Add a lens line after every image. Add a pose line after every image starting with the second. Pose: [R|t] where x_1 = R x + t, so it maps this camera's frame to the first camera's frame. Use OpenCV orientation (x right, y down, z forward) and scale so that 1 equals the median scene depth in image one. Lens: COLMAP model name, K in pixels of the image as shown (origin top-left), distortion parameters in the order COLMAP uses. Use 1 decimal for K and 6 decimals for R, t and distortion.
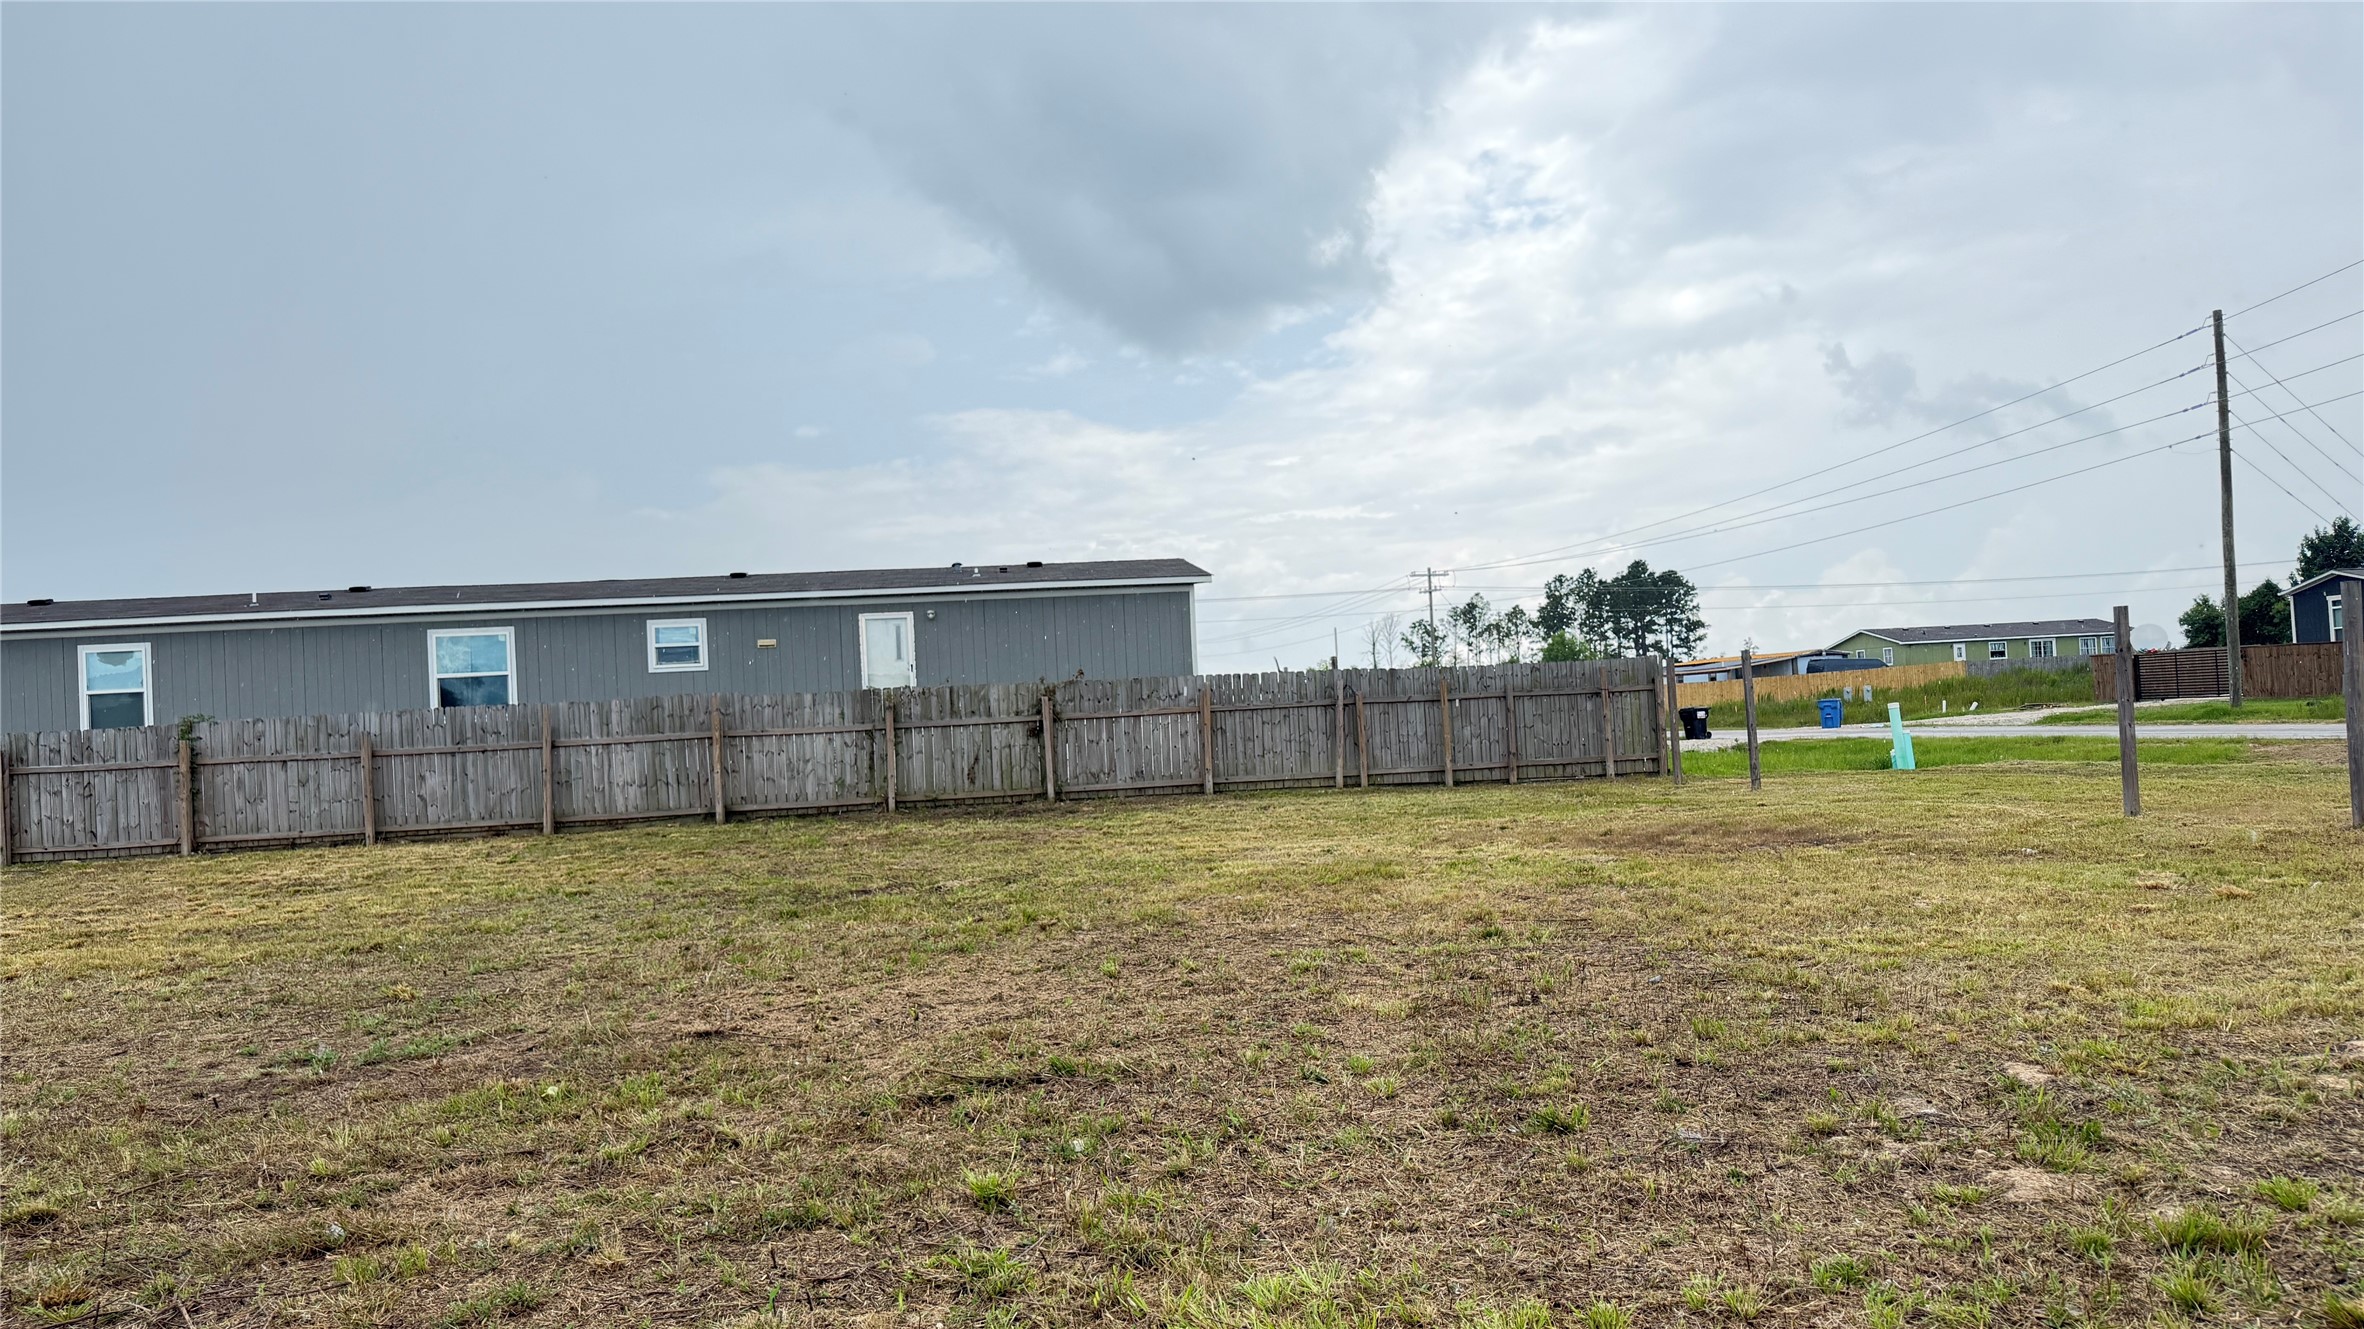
lens RADIAL K [[1615.4, 0, 1160.4], [0, 1615.4, 690.1], [0, 0, 1]] dist [0.156326, -0.232266]
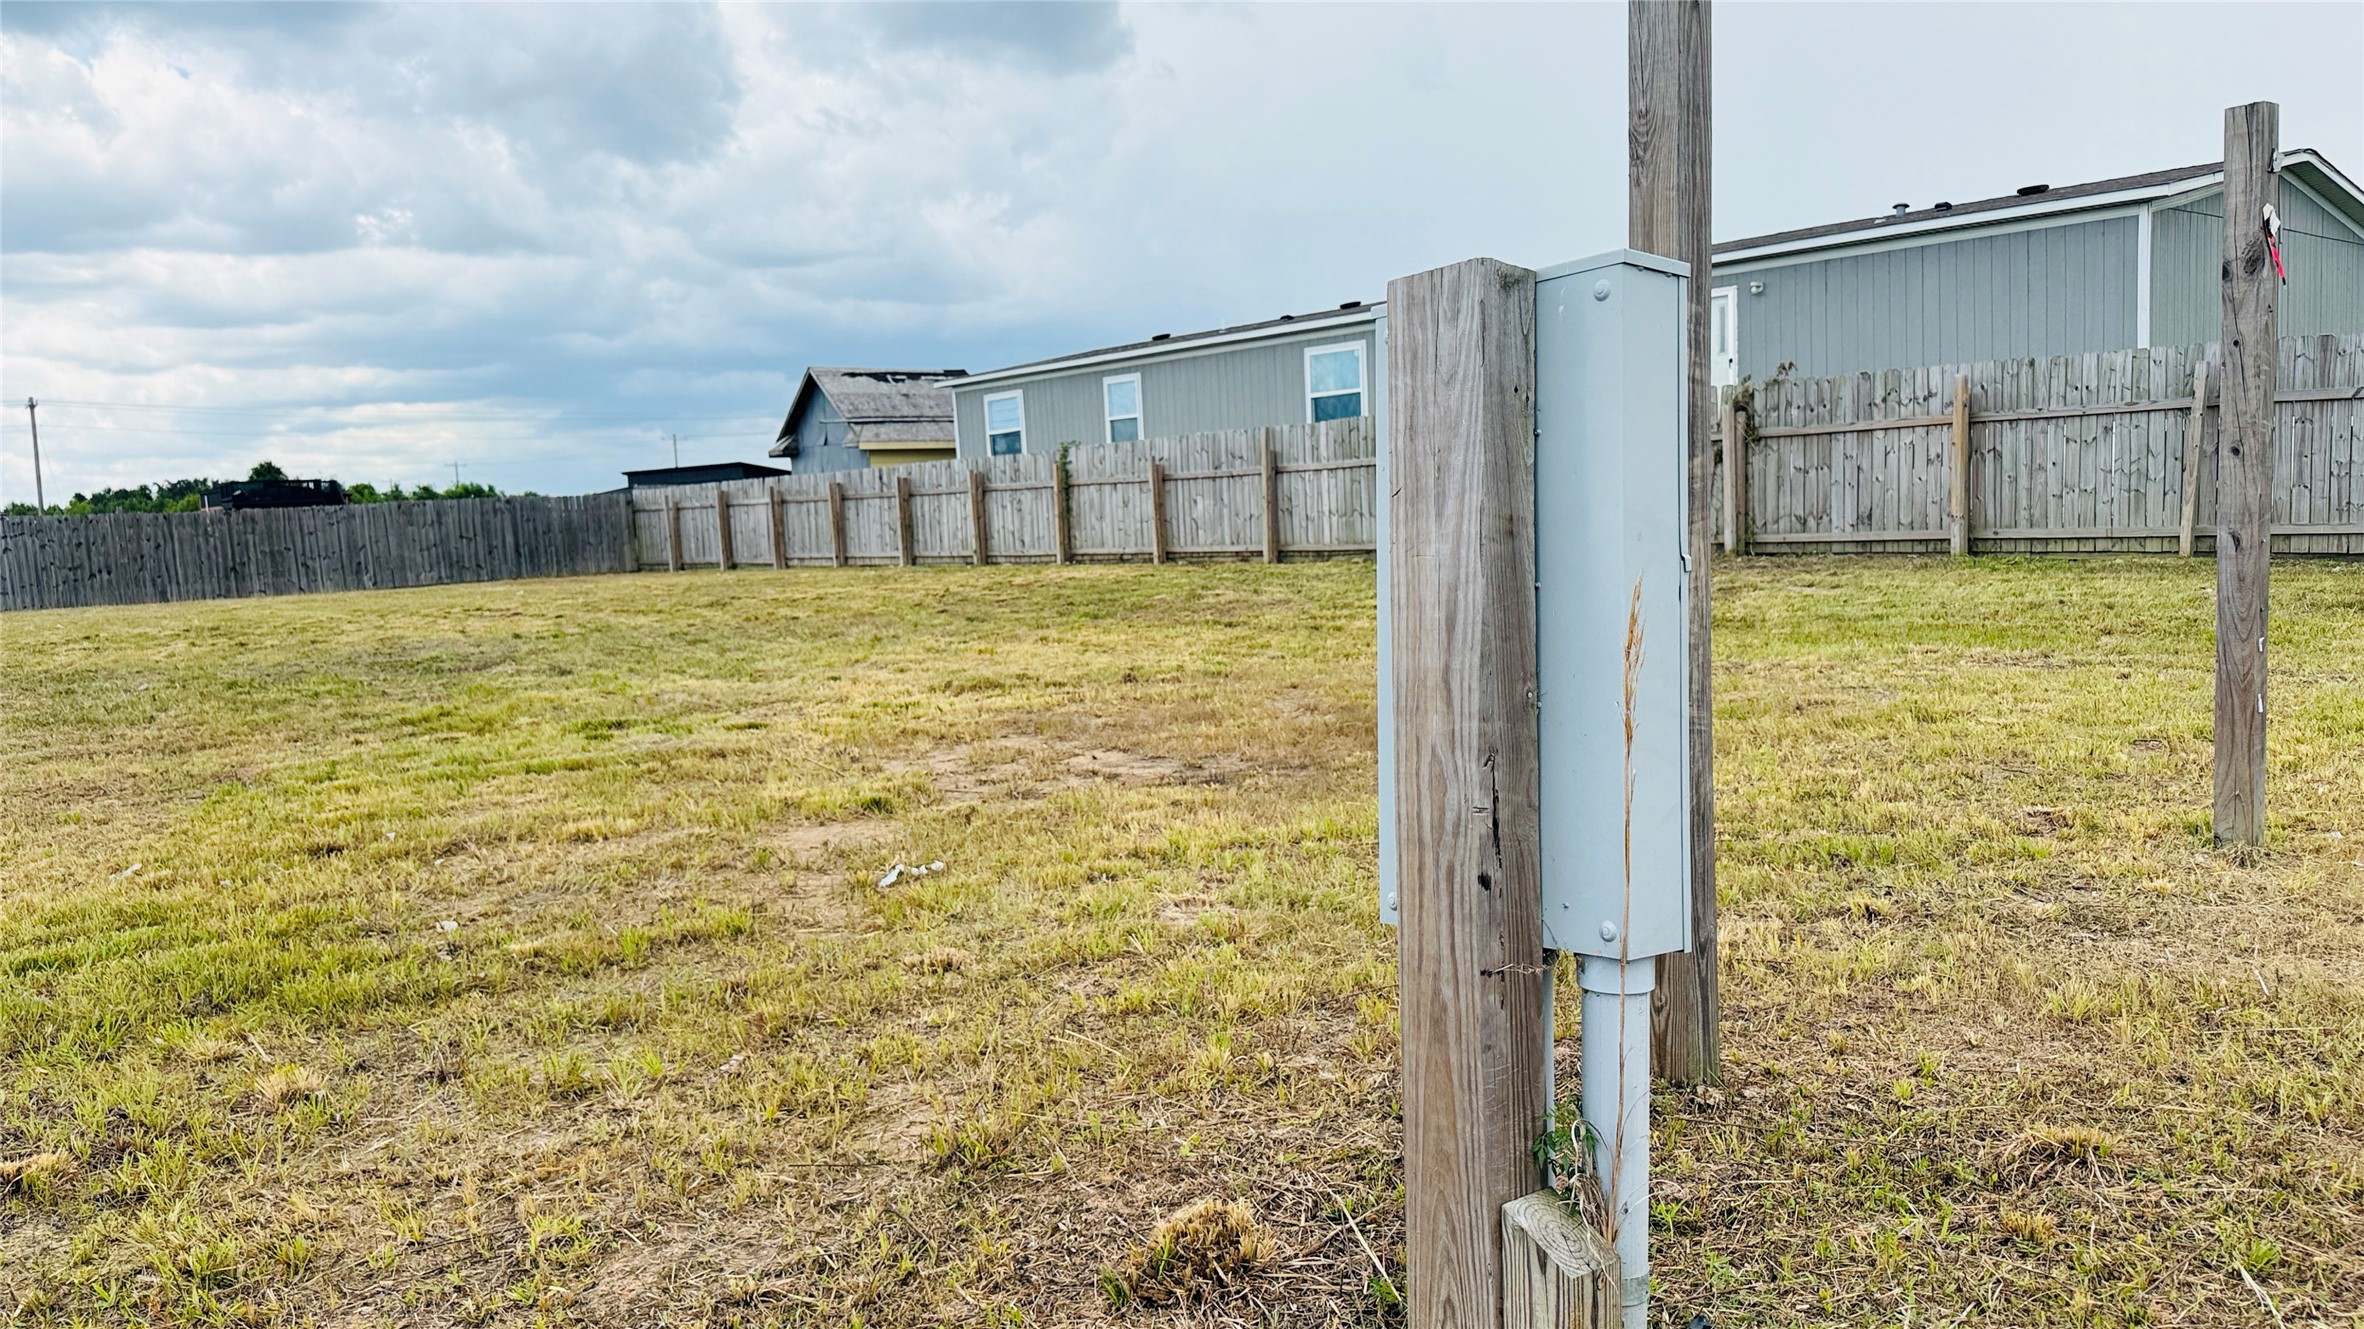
lens RADIAL K [[1724.8, 0, 1185.5], [0, 1724.8, 666.7], [0, 0, 1]] dist [0.157458, -0.297410]
pose [[0.569151, 0.102057, -0.815875, 0.423101], [0.032758, 0.988665, 0.146523, -0.002665], [0.821580, -0.110121, 0.559356, 0.373880]]
